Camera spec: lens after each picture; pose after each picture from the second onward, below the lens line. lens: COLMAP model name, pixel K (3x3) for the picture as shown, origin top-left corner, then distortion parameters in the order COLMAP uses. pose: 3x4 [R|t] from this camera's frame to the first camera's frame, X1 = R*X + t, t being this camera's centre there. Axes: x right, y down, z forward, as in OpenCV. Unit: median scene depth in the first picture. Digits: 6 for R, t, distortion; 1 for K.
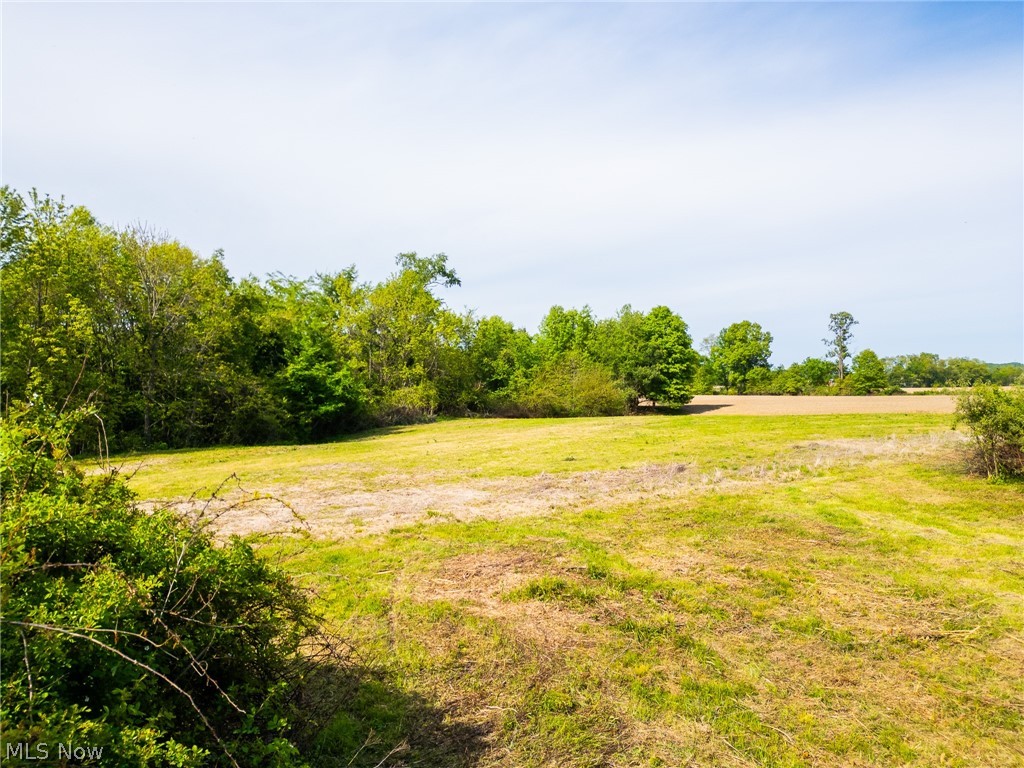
lens RADIAL K [[714.0, 0, 512.0], [0, 714.0, 380.9], [0, 0, 1]] dist [0.099465, -0.102189]
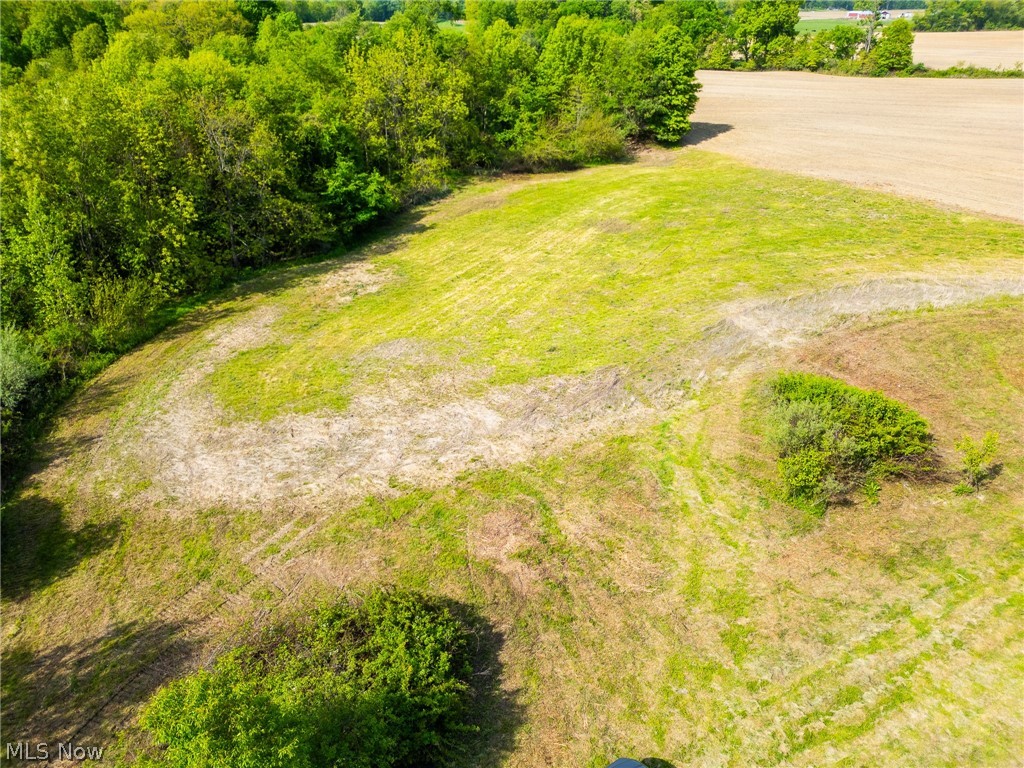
lens RADIAL K [[713.8, 0, 510.1], [0, 713.8, 388.9], [0, 0, 1]] dist [0.062447, -0.039915]
pose [[0.999933, 0.008077, -0.008259, 0.000991], [-0.003166, 0.879164, 0.476508, -0.145173], [0.011109, -0.476450, 0.879131, -0.101574]]
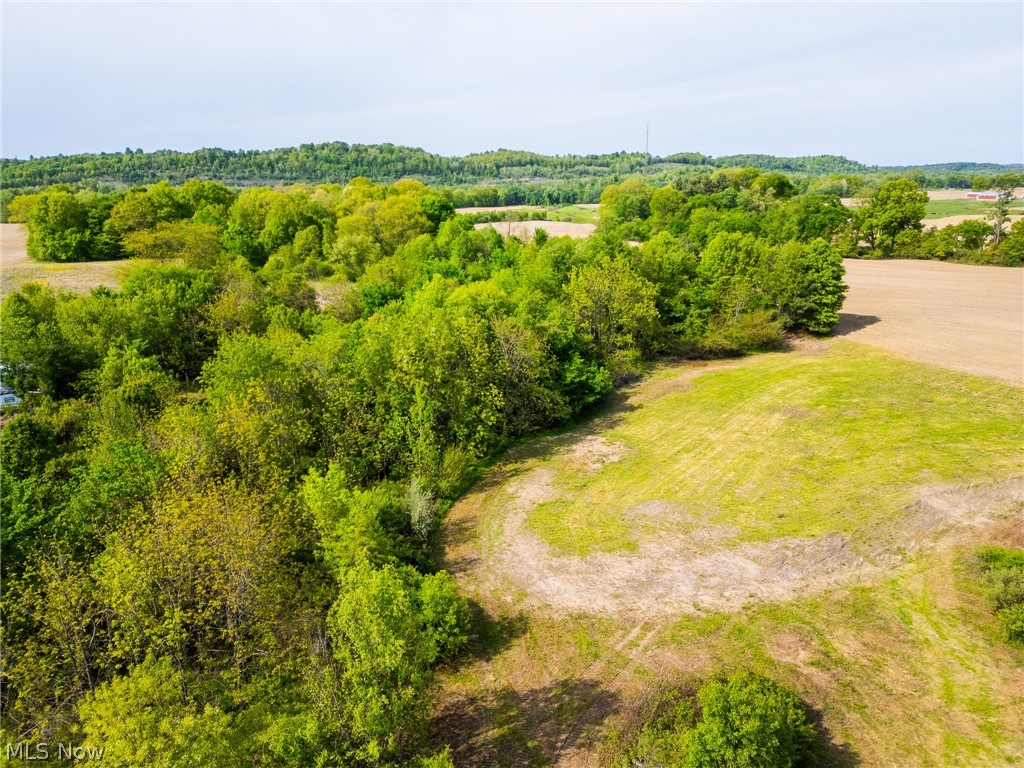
lens RADIAL K [[714.0, 0, 512.0], [0, 714.0, 380.9], [0, 0, 1]] dist [0.099465, -0.102189]
pose [[0.987628, 0.034705, -0.152925, -0.096661], [0.007965, 0.962843, 0.269946, -0.213433], [0.156611, -0.267824, 0.950654, -0.246223]]
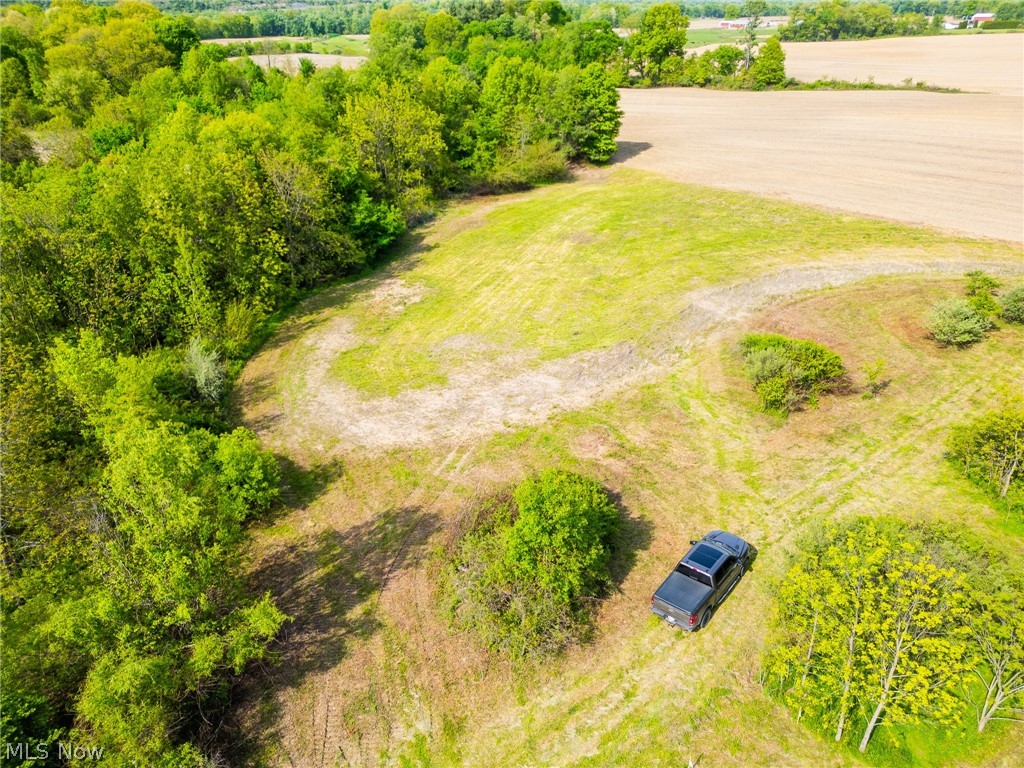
lens RADIAL K [[714.0, 0, 512.0], [0, 714.0, 380.9], [0, 0, 1]] dist [0.099465, -0.102189]
pose [[0.990960, -0.068695, 0.115239, -0.095253], [0.008186, 0.888323, 0.459146, -0.194648], [-0.133910, -0.454052, 0.880855, -0.234220]]
